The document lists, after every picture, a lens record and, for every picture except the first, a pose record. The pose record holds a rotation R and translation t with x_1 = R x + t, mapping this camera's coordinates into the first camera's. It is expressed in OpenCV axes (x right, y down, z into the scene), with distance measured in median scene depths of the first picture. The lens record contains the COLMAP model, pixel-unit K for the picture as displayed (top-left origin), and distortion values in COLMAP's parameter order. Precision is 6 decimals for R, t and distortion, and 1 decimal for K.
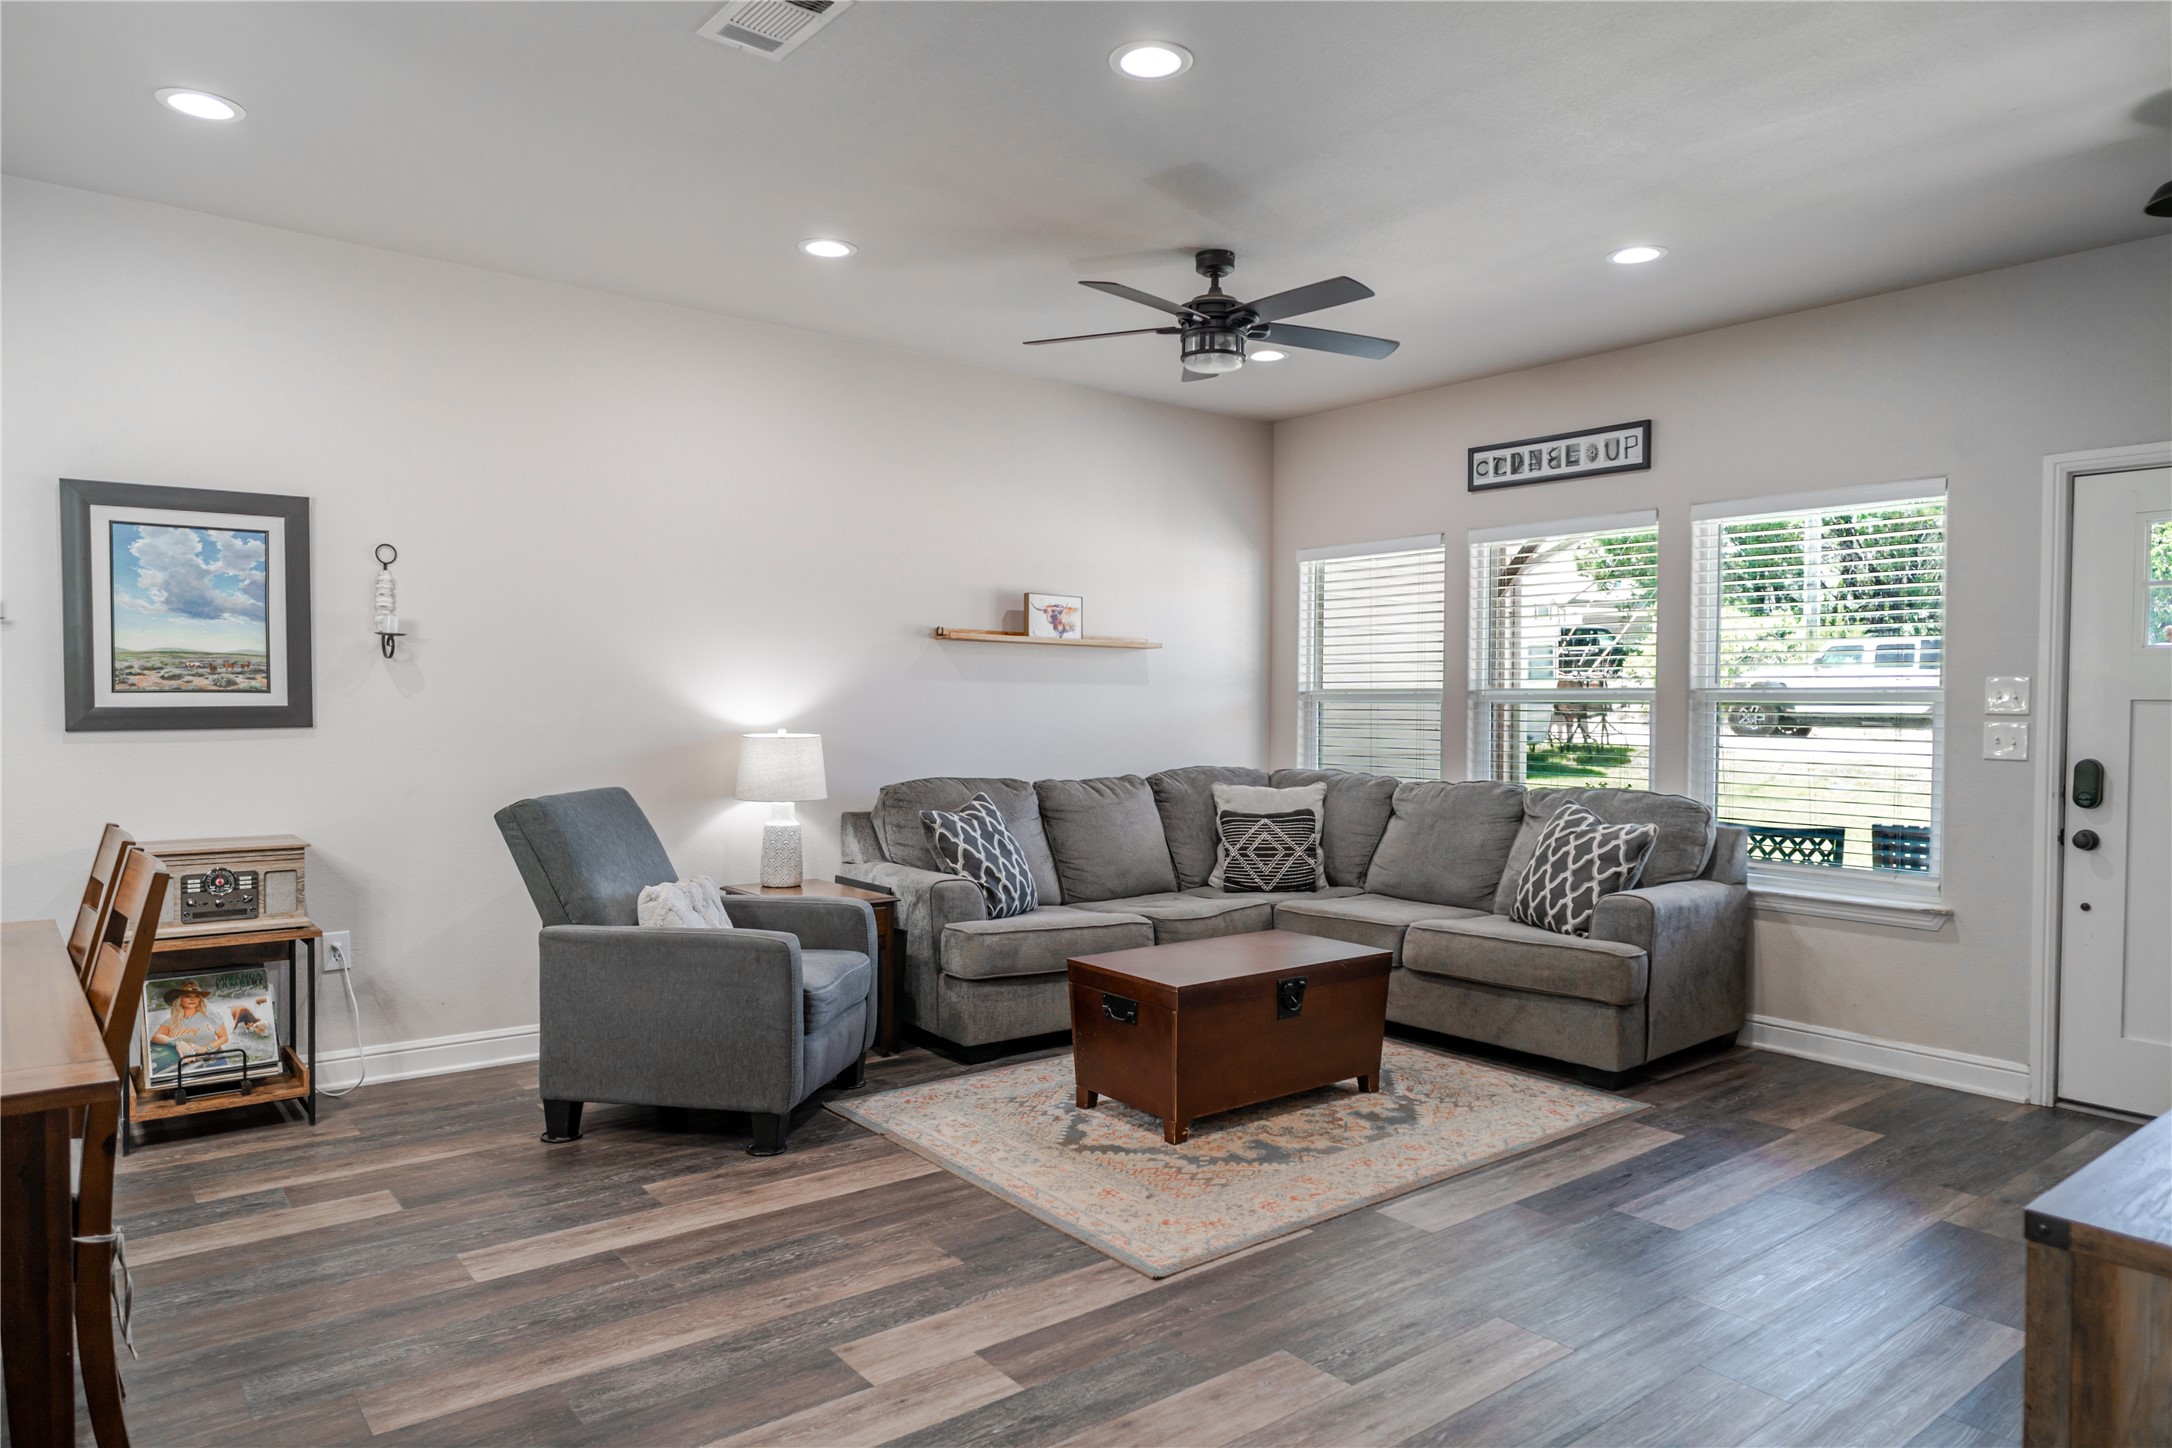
lens RADIAL K [[1312.8, 0, 1058.2], [0, 1312.8, 720.6], [0, 0, 1]] dist [-0.014383, 0.012591]
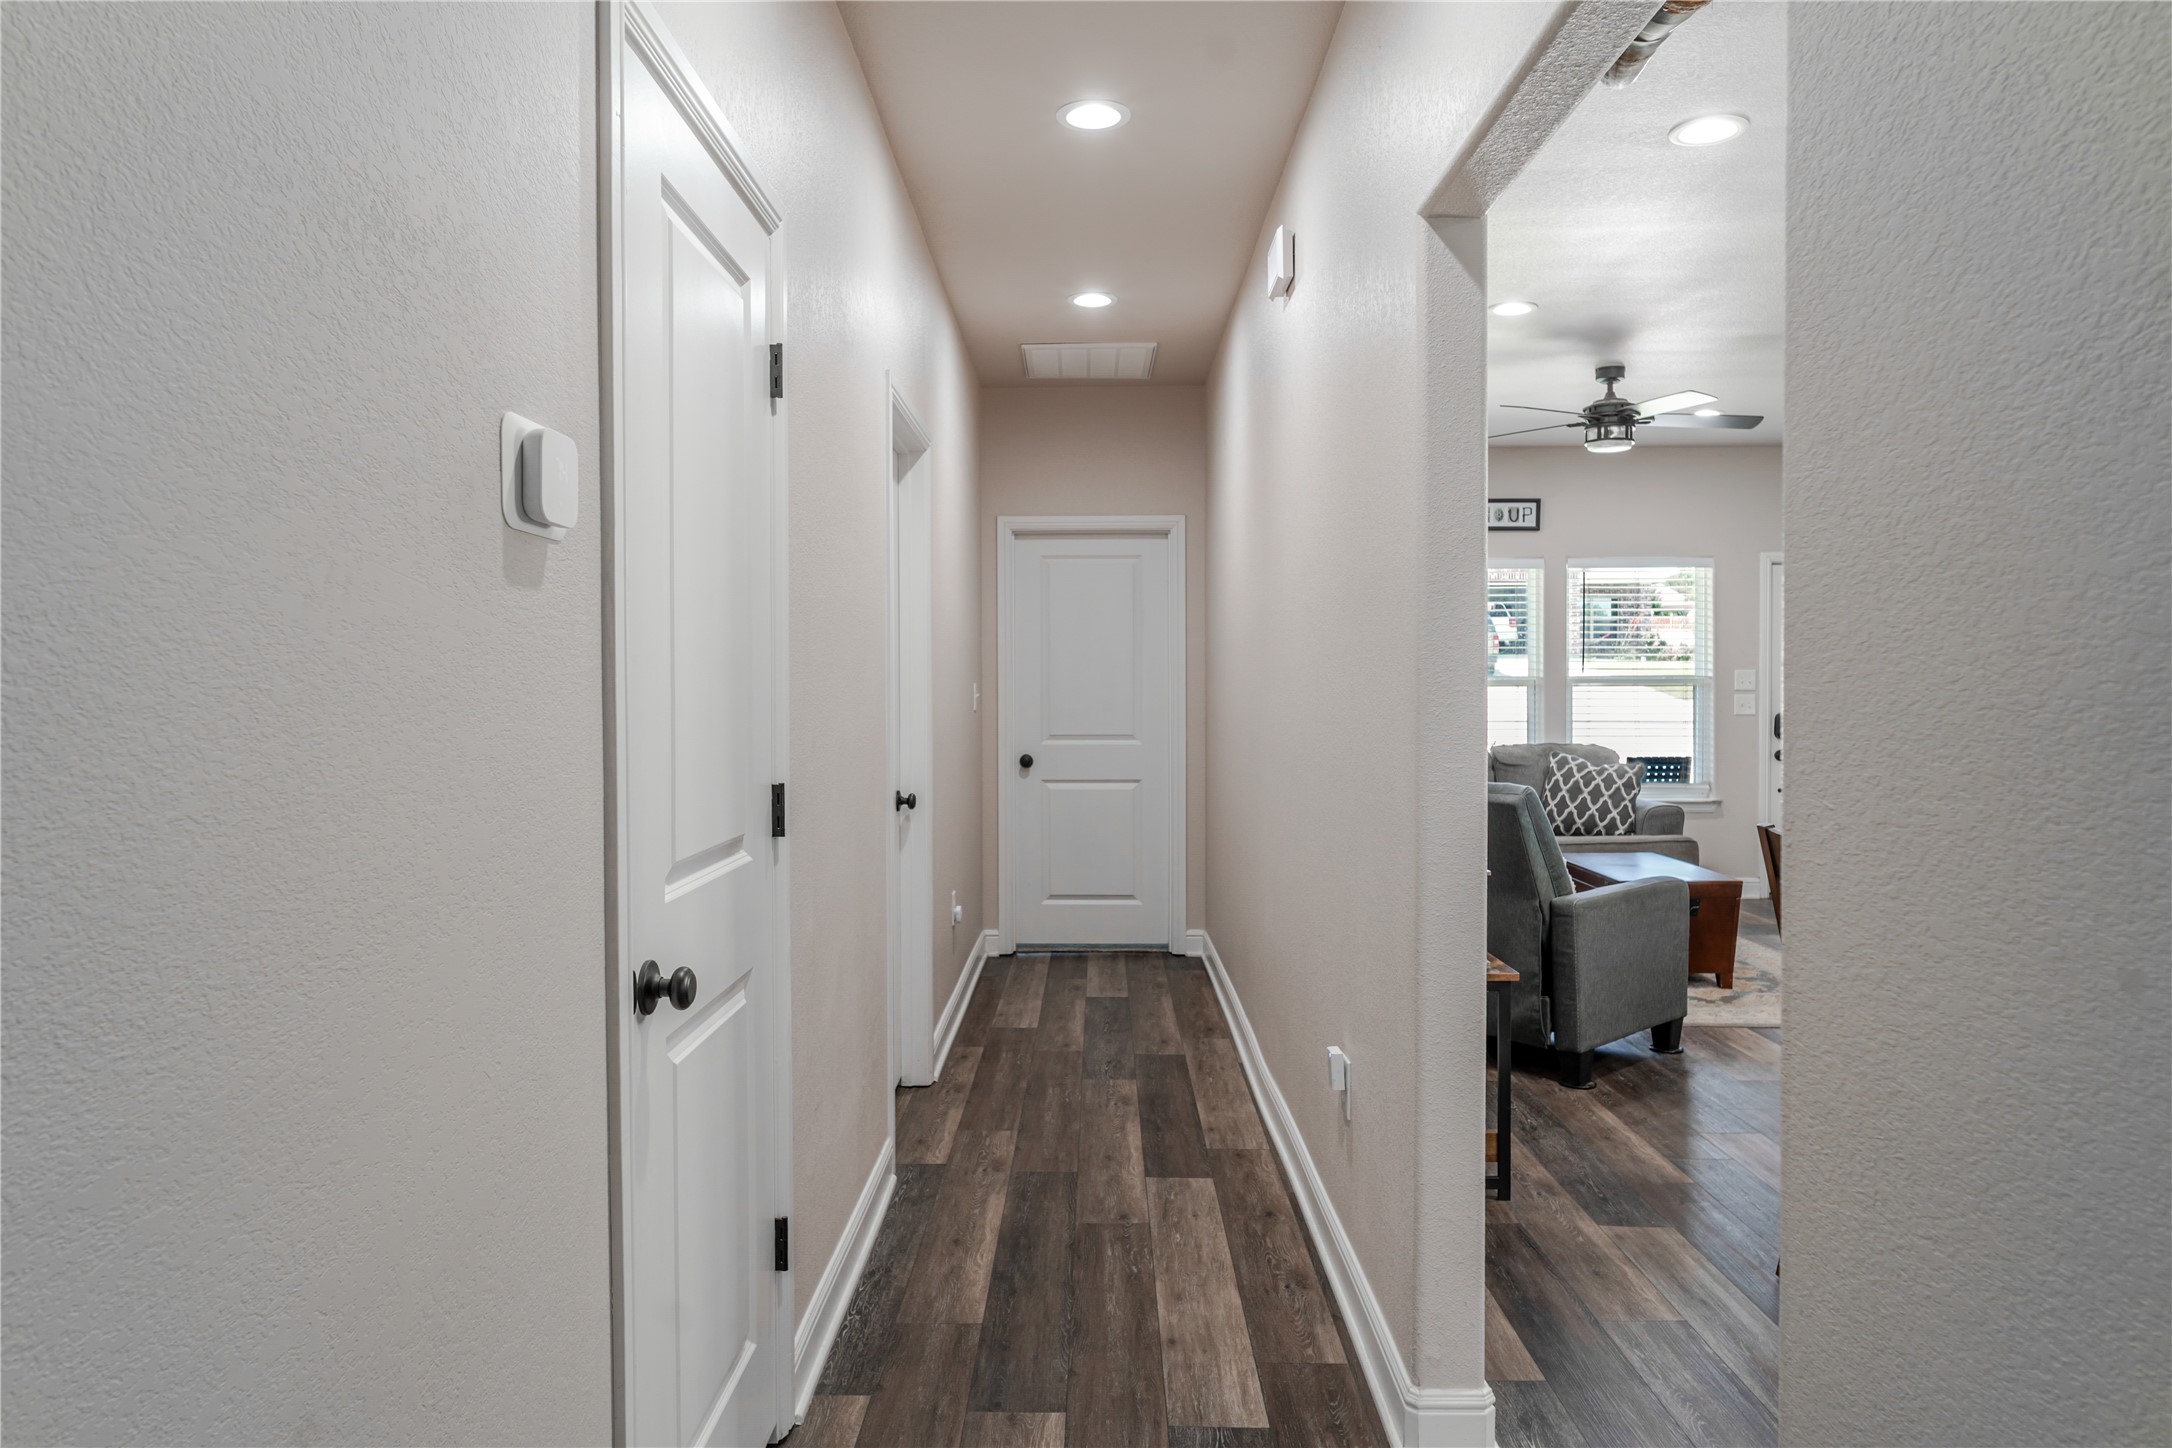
lens RADIAL K [[1312.8, 0, 1058.2], [0, 1312.8, 720.6], [0, 0, 1]] dist [-0.014383, 0.012591]
pose [[0.668198, -0.033400, 0.743234, -1.174910], [0.024792, 0.999437, 0.022625, -0.024153], [-0.743571, 0.003308, 0.668649, 0.450557]]
